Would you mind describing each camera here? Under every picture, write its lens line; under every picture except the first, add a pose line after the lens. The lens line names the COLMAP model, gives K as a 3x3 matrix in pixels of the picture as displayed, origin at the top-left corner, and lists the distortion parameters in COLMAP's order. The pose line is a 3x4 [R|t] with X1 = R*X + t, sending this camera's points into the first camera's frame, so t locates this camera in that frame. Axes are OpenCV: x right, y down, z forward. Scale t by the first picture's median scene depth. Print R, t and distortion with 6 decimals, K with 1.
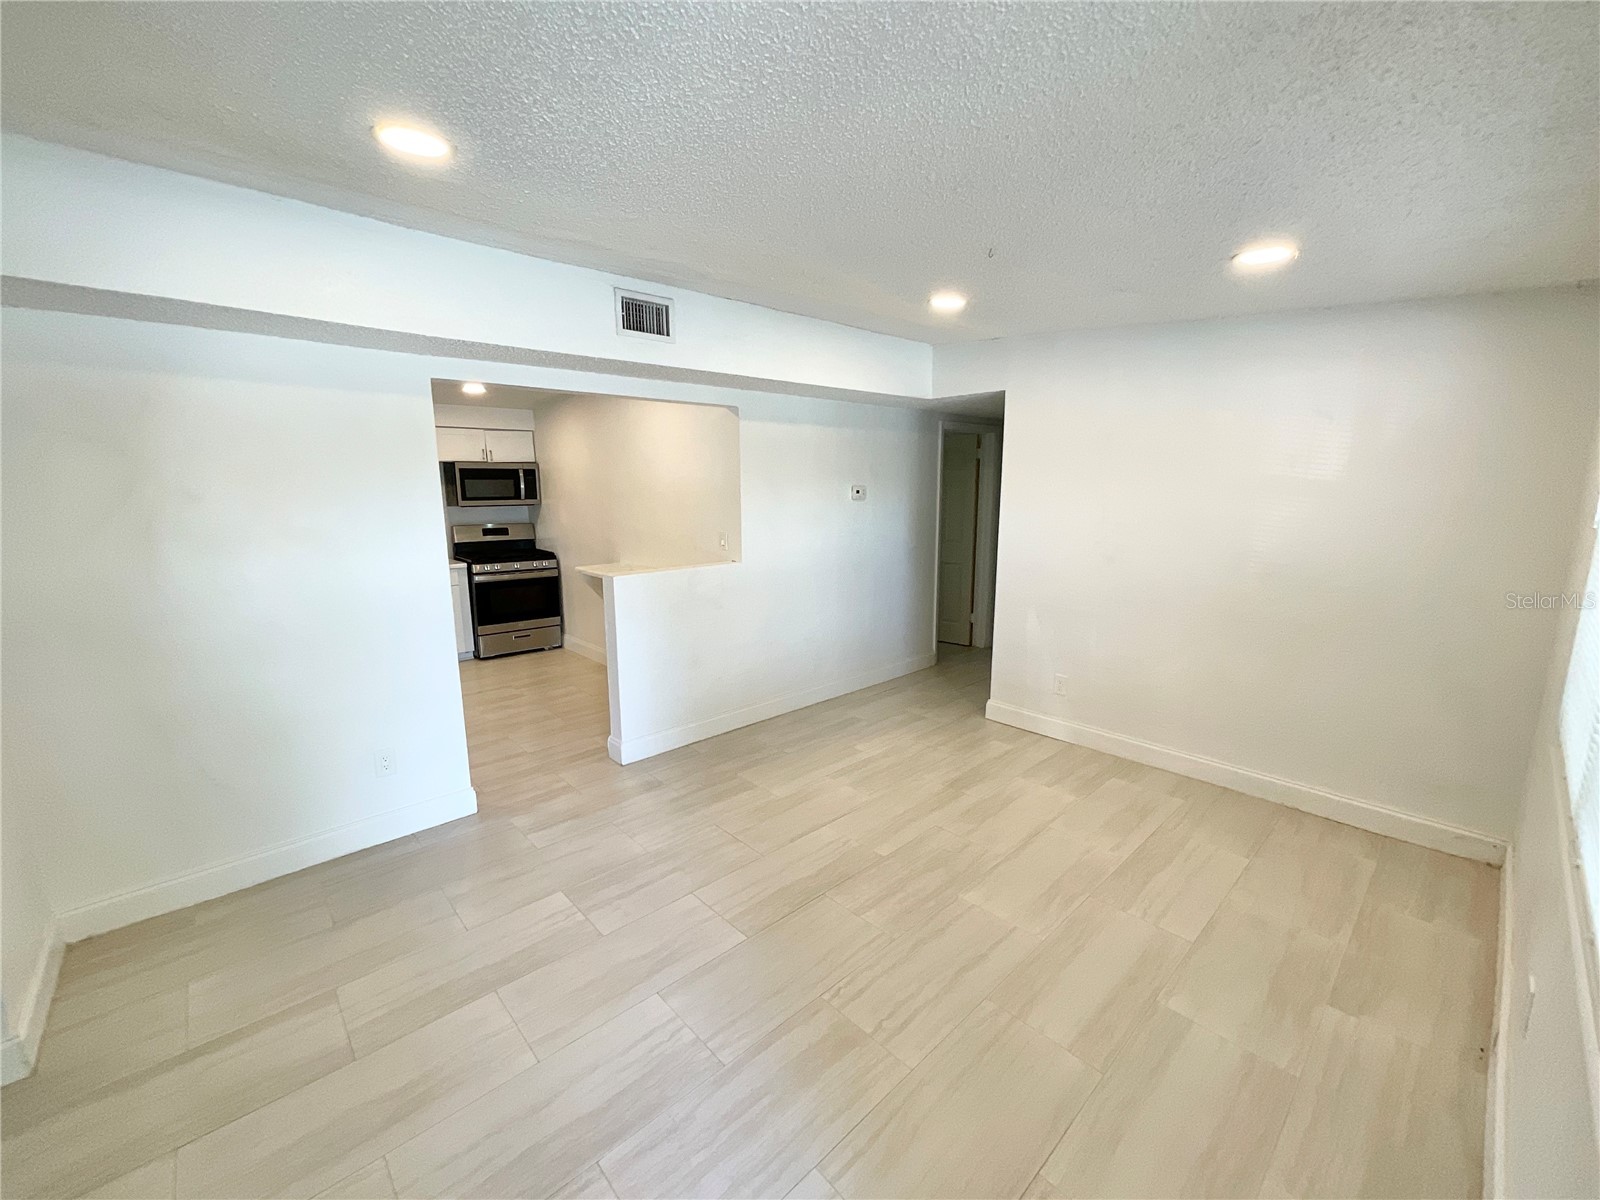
lens RADIAL K [[651.5, 0, 802.4], [0, 651.5, 601.2], [0, 0, 1]] dist [-0.000323, -0.000267]
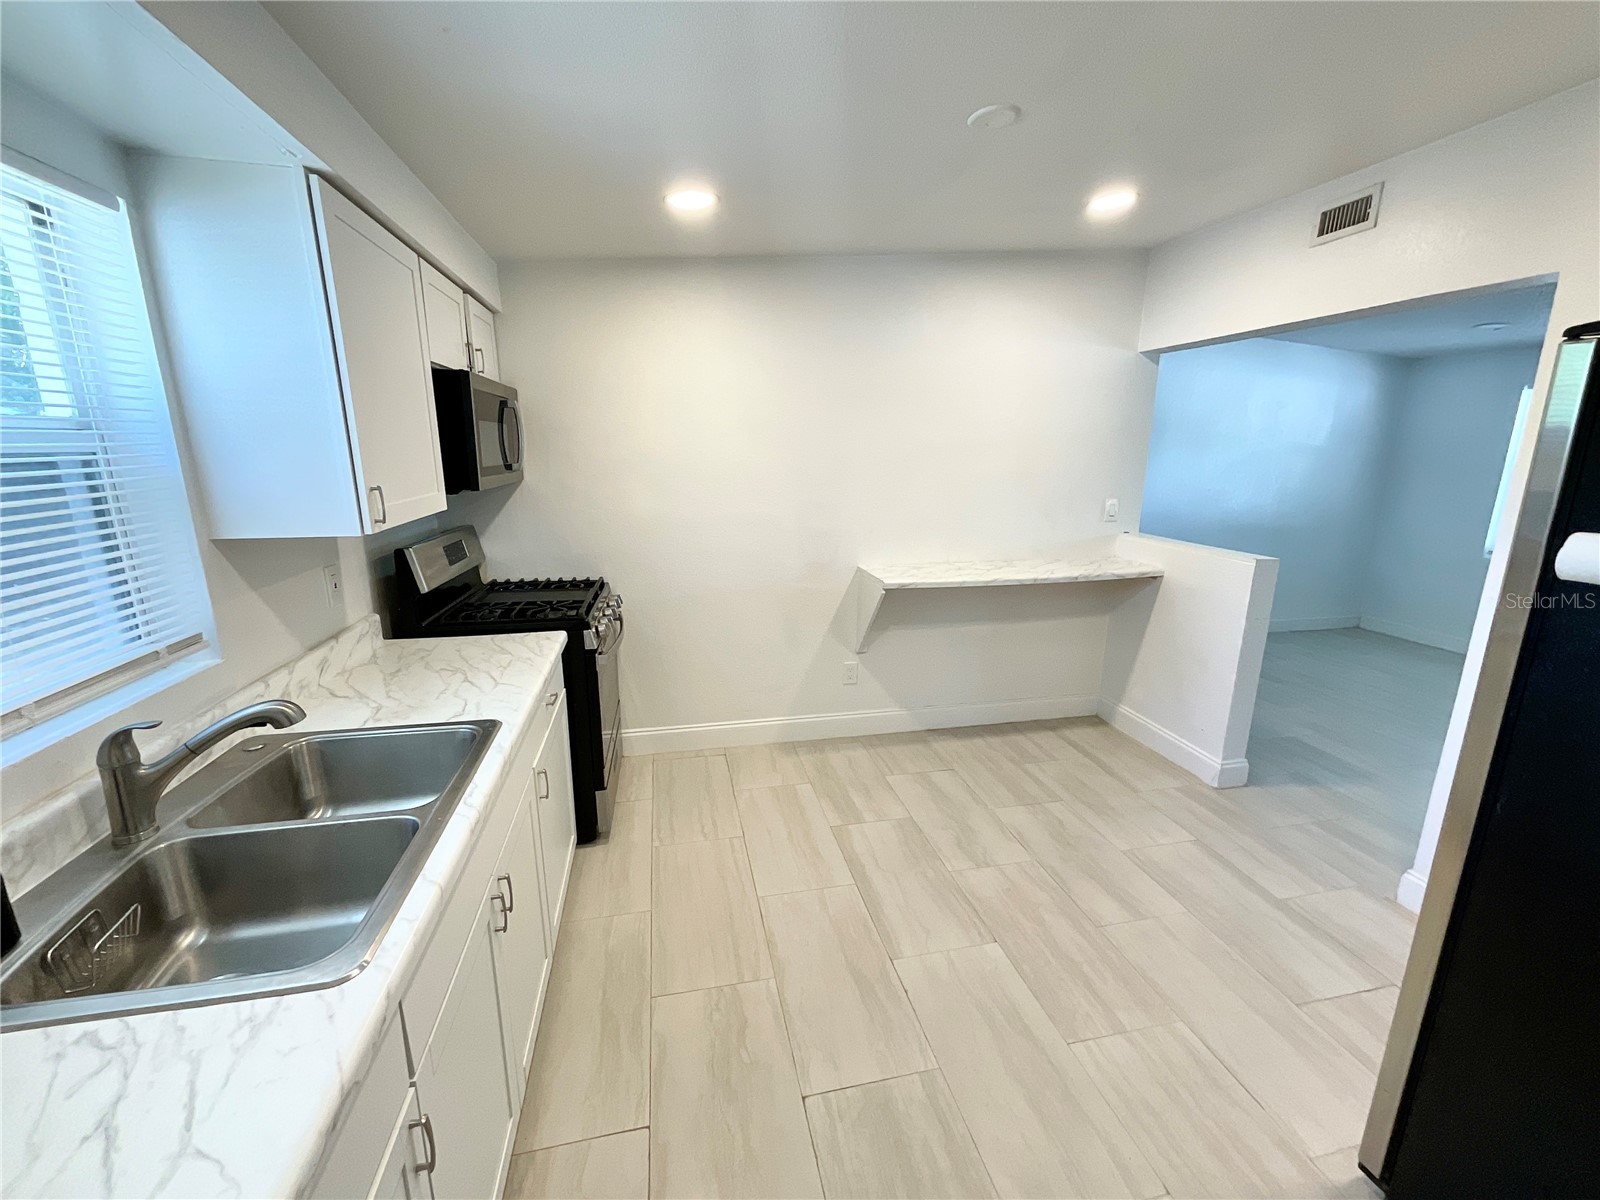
lens RADIAL K [[653.0, 0, 806.5], [0, 653.0, 597.0], [0, 0, 1]] dist [-0.000003, 0.000082]
pose [[0.507550, -0.189103, 0.840615, -0.727225], [0.148148, 0.980242, 0.131063, -0.102746], [-0.848790, 0.058014, 0.525537, 0.616389]]
